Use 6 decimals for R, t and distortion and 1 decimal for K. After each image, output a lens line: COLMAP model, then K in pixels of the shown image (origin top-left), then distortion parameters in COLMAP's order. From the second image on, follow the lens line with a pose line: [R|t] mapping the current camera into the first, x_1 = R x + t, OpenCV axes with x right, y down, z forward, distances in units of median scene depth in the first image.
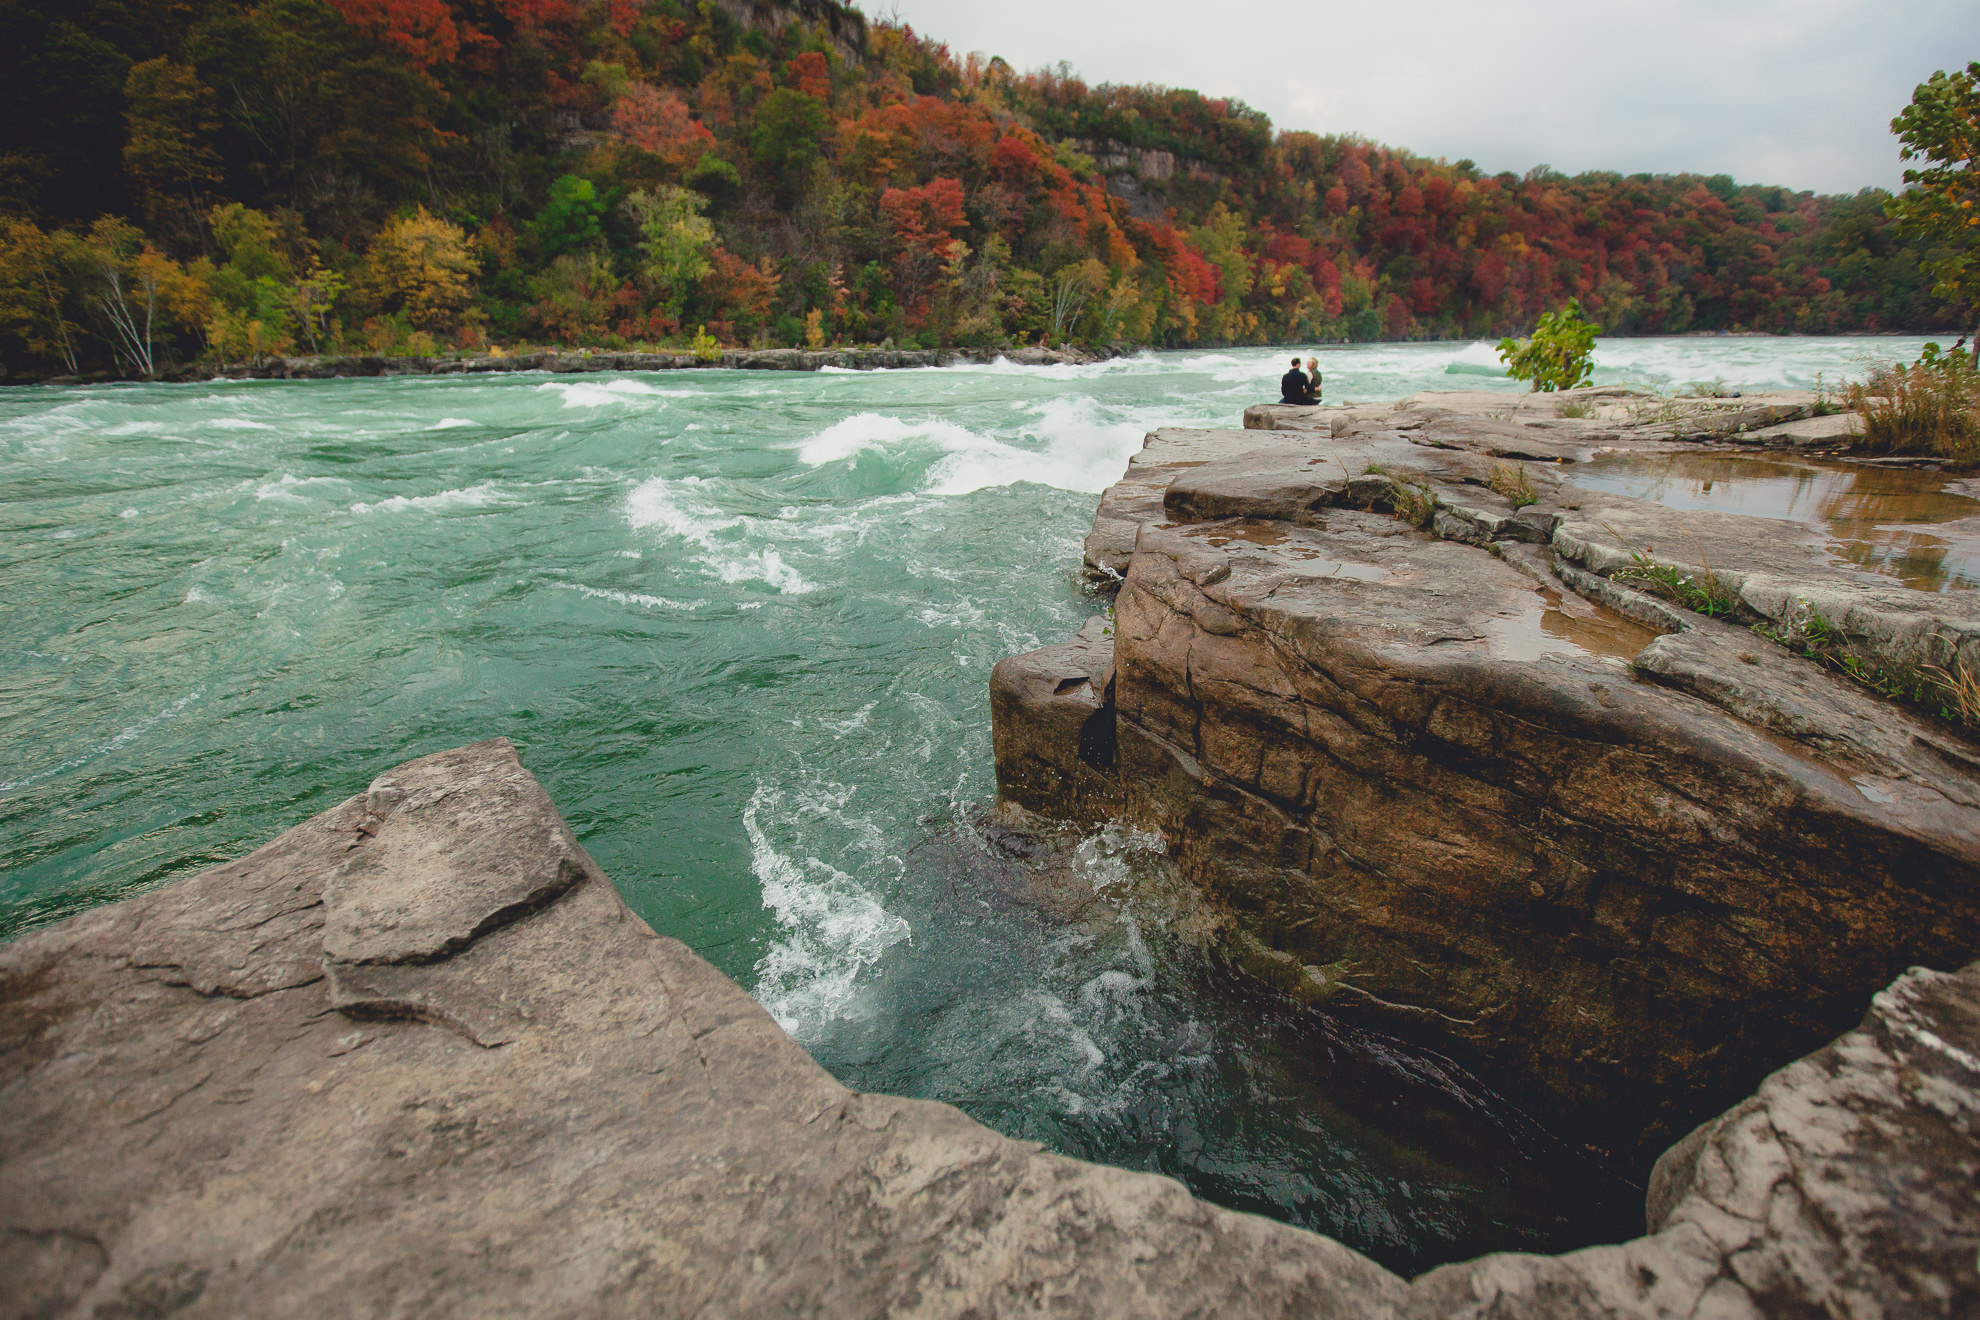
lens RADIAL K [[1008.5, 0, 1013.5], [0, 1008.5, 665.2], [0, 0, 1]] dist [-0.039466, 0.012330]
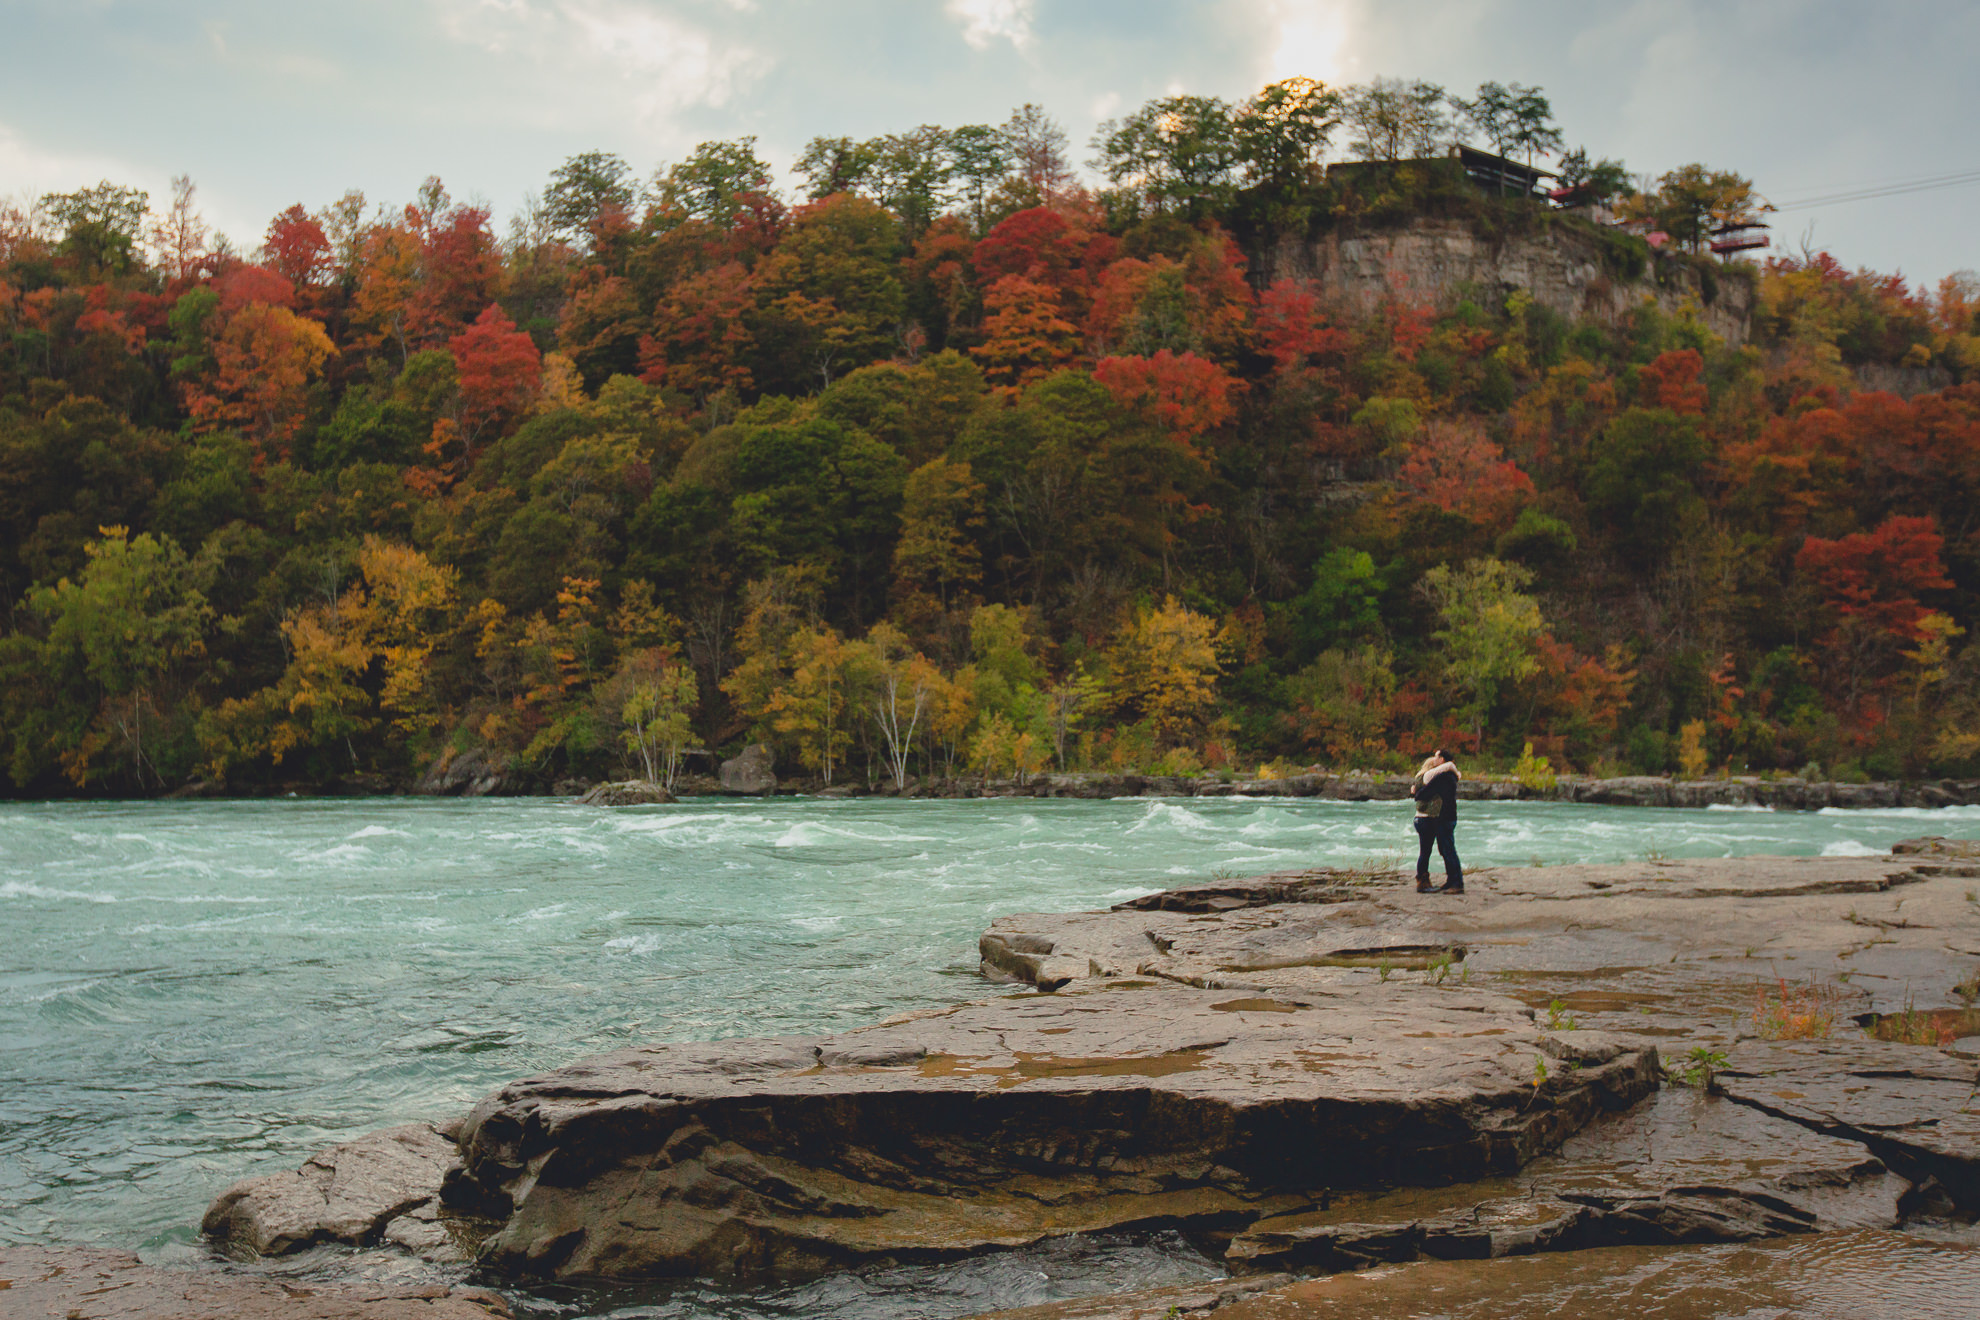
lens RADIAL K [[1833.2, 0, 874.9], [0, 1833.2, 620.2], [0, 0, 1]] dist [-0.011708, 0.000000]
pose [[0.839972, -0.030426, -0.541776, 0.006656], [-0.175697, 0.929391, -0.324596, 0.074738], [0.513398, 0.367840, 0.775317, -0.249844]]
